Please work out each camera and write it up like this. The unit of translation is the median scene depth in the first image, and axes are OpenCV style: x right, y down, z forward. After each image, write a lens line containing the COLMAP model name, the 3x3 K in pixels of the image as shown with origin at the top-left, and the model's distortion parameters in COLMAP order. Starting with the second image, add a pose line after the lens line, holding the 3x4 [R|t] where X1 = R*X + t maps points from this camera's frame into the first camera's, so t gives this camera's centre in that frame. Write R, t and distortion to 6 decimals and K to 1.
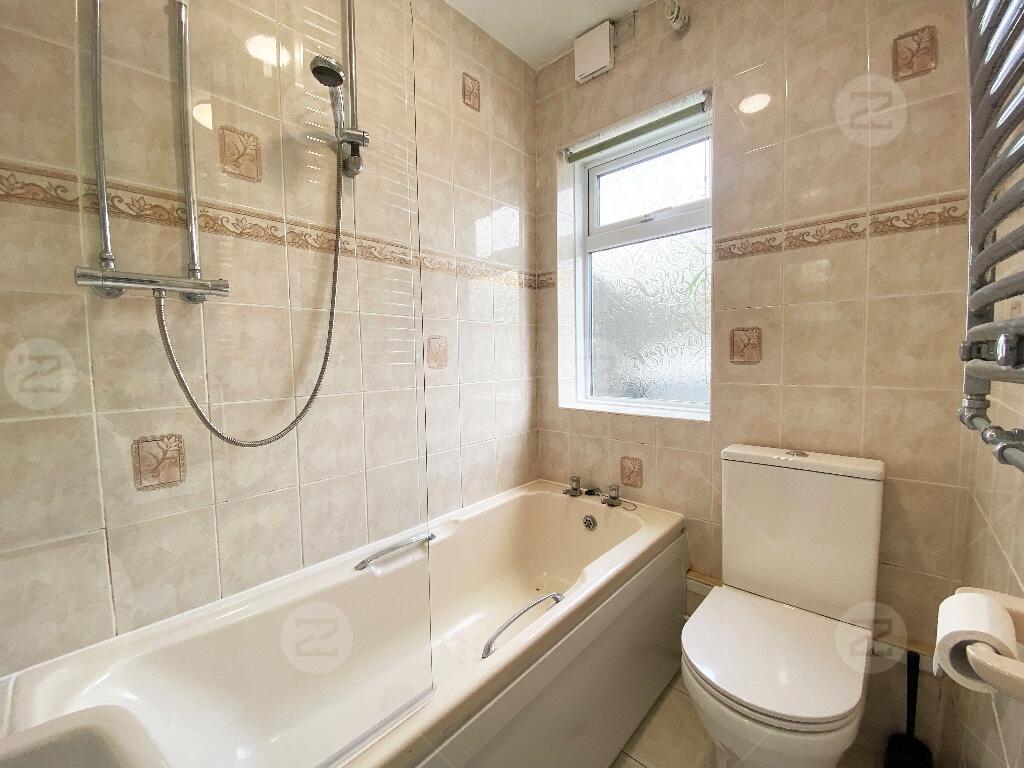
lens RADIAL K [[415.2, 0, 507.9], [0, 415.2, 382.3], [0, 0, 1]] dist [0.036579, -0.031160]
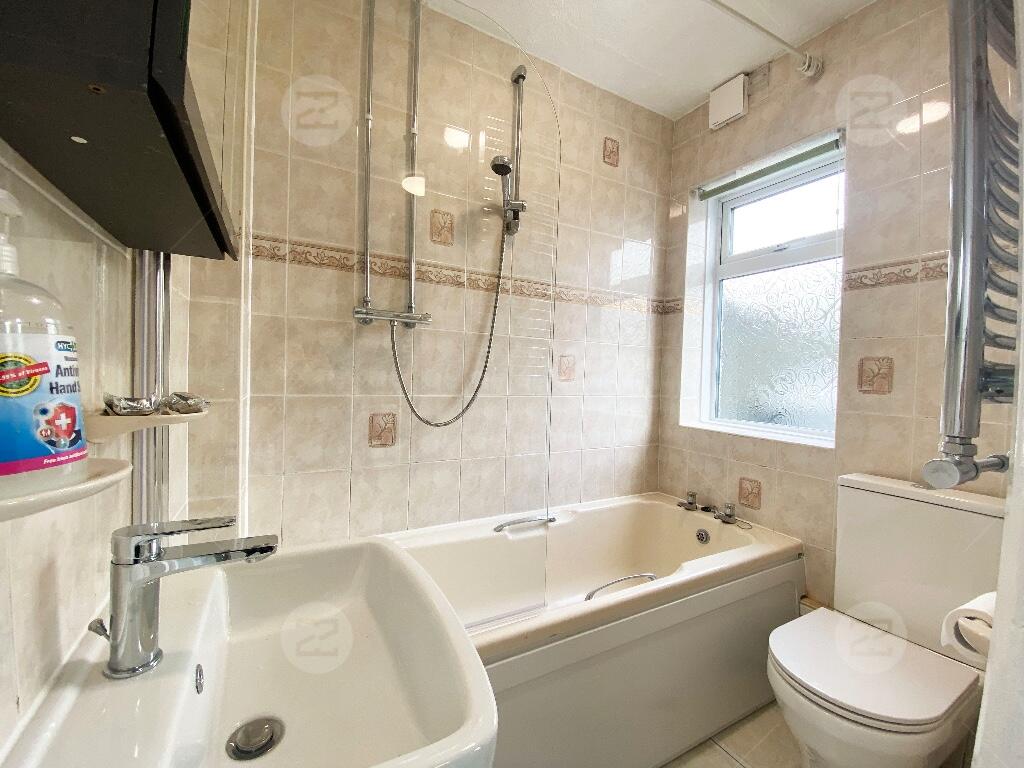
lens RADIAL K [[415.2, 0, 507.9], [0, 415.2, 382.3], [0, 0, 1]] dist [0.036579, -0.031160]
pose [[0.946371, 0.054408, -0.318466, 0.053796], [-0.068489, 0.997100, -0.033176, 0.020778], [0.315738, 0.053208, 0.947353, -0.198830]]
